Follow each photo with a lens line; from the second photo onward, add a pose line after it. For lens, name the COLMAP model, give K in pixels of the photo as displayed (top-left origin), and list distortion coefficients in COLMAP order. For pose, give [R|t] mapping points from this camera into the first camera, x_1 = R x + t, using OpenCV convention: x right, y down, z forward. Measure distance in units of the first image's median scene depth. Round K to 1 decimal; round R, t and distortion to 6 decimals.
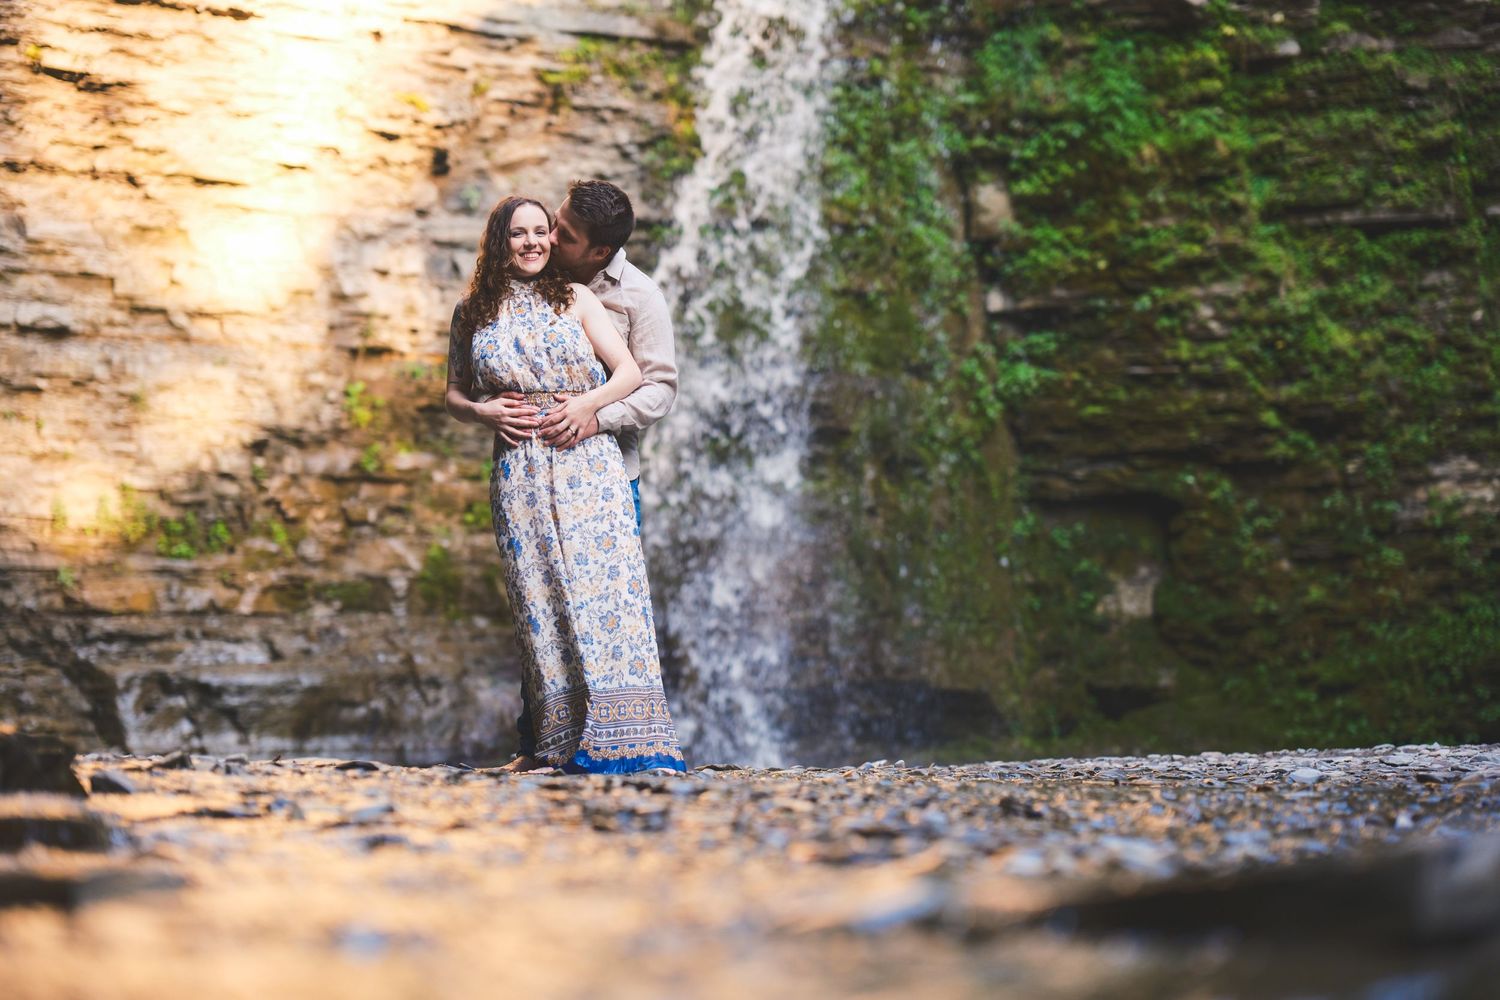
lens RADIAL K [[3523.8, 0, 750.0], [0, 3523.8, 500.0], [0, 0, 1]] dist [0.032251, 0.188590]
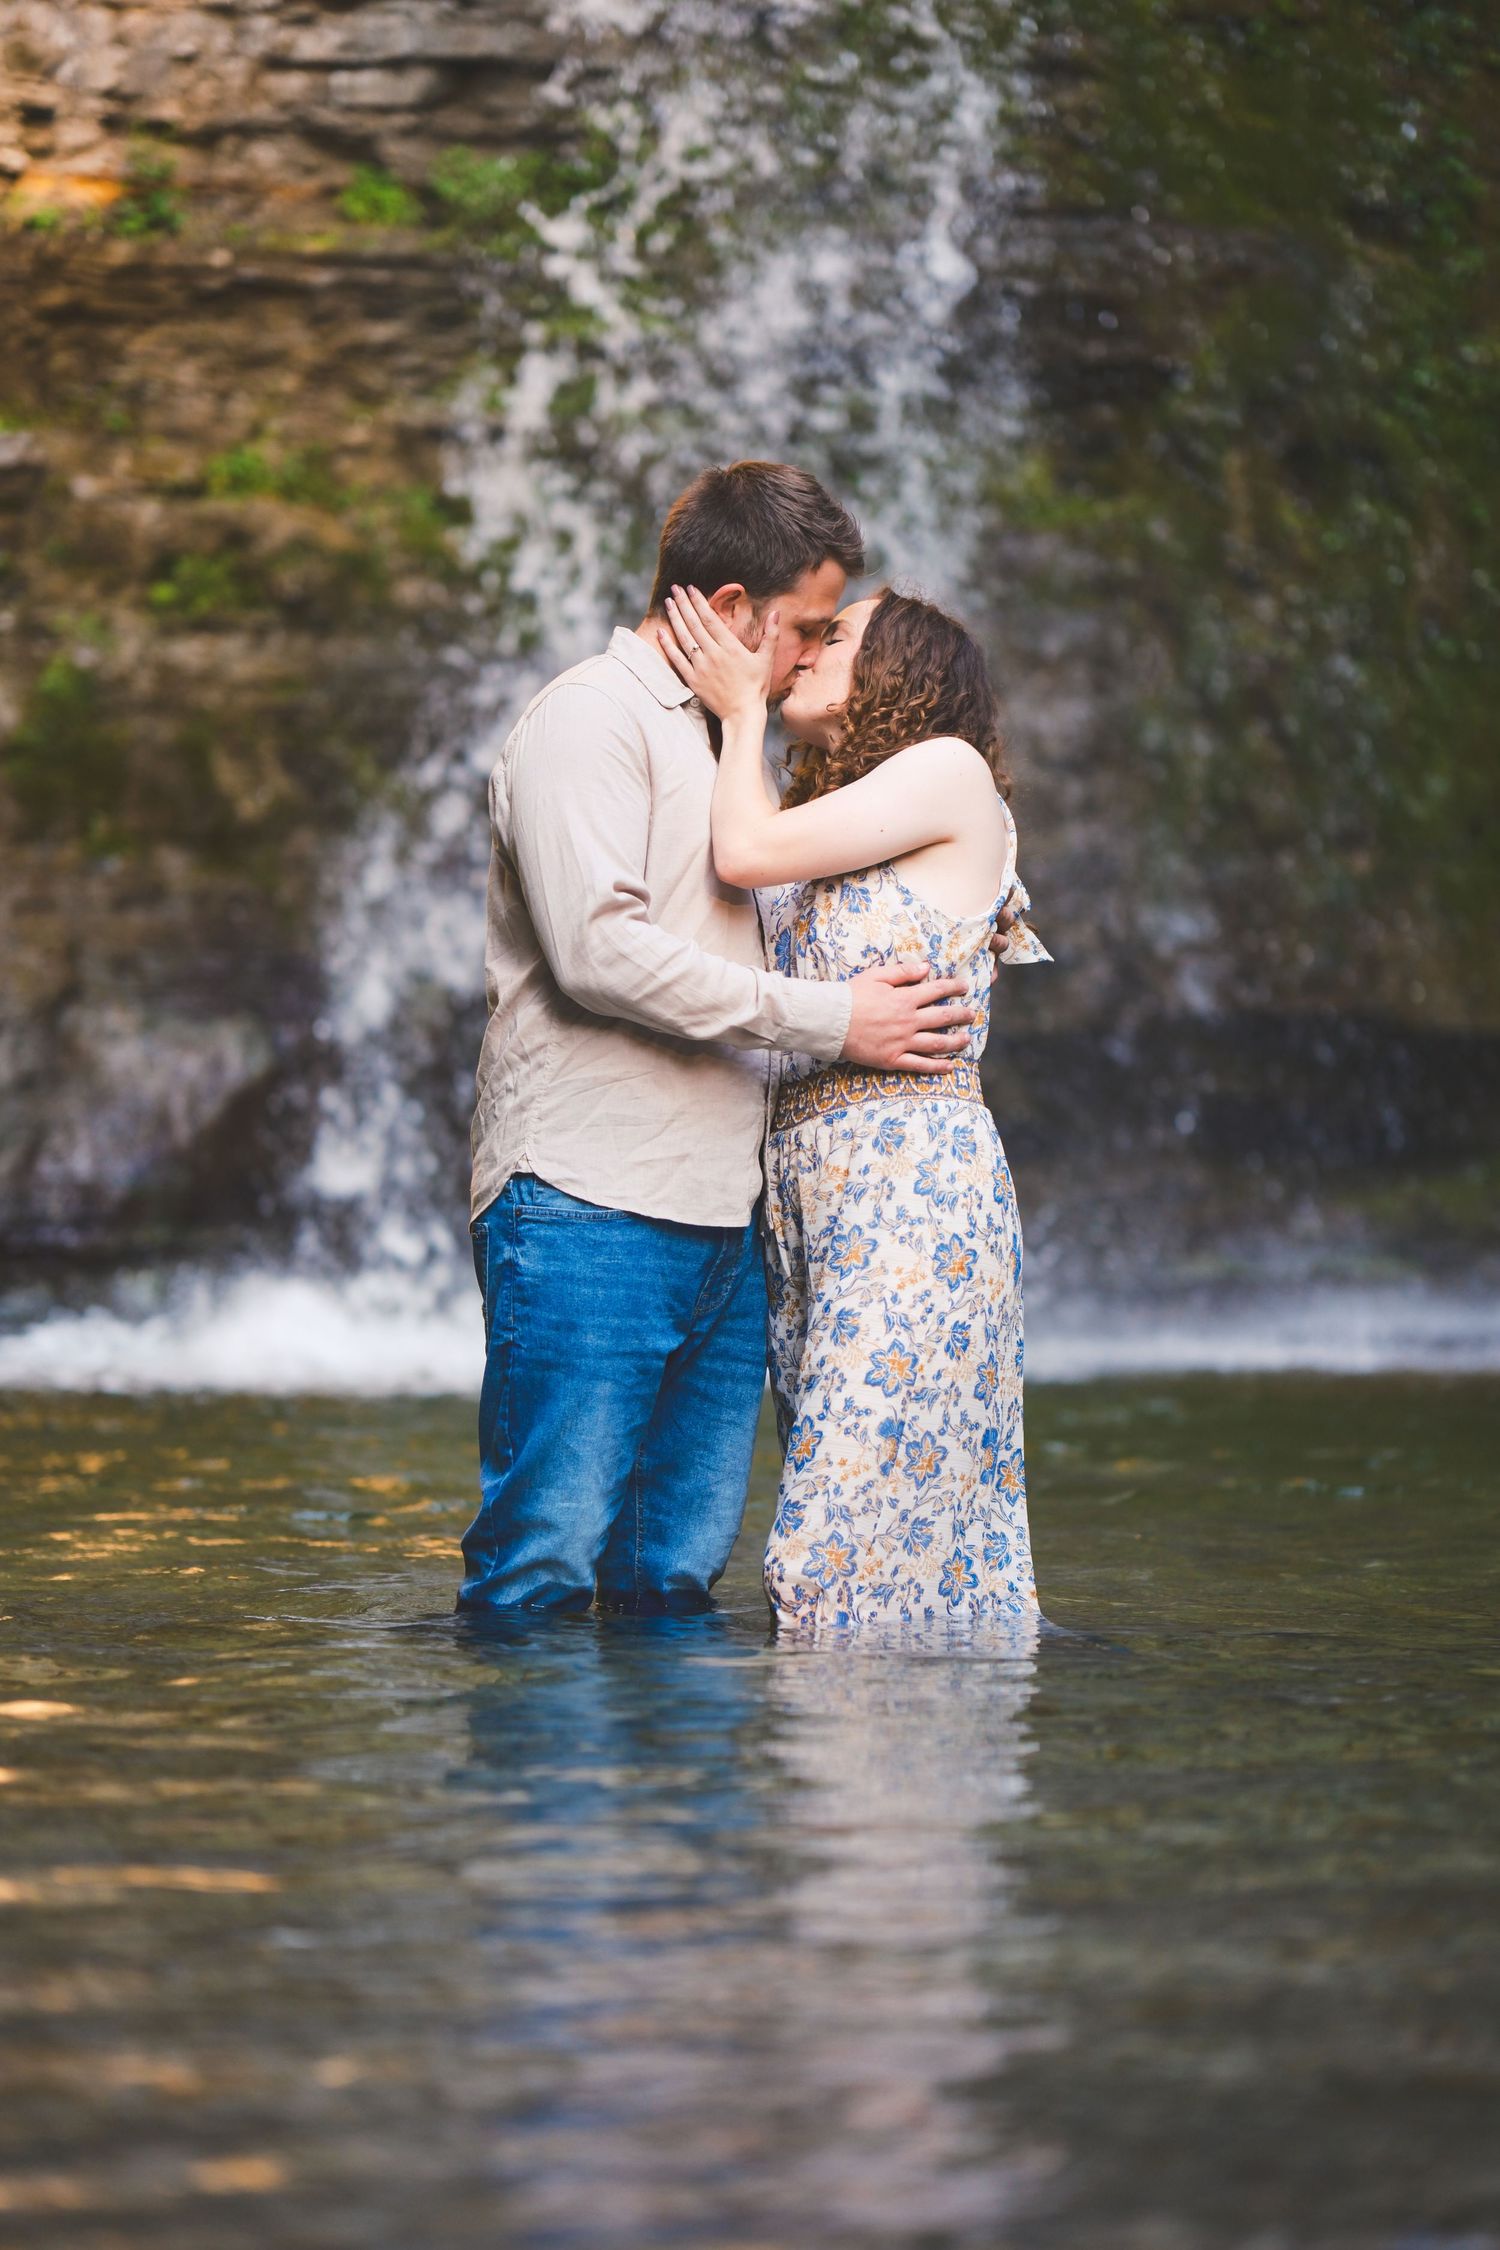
lens RADIAL K [[5285.8, 0, 750.0], [0, 5285.8, 1125.0], [0, 0, 1]] dist [0.032251, 0.188590]
pose [[0.987879, 0.008018, -0.155016, 0.068722], [0.004811, 0.996603, 0.082211, 0.014464], [0.155148, -0.081960, 0.984485, 0.392182]]
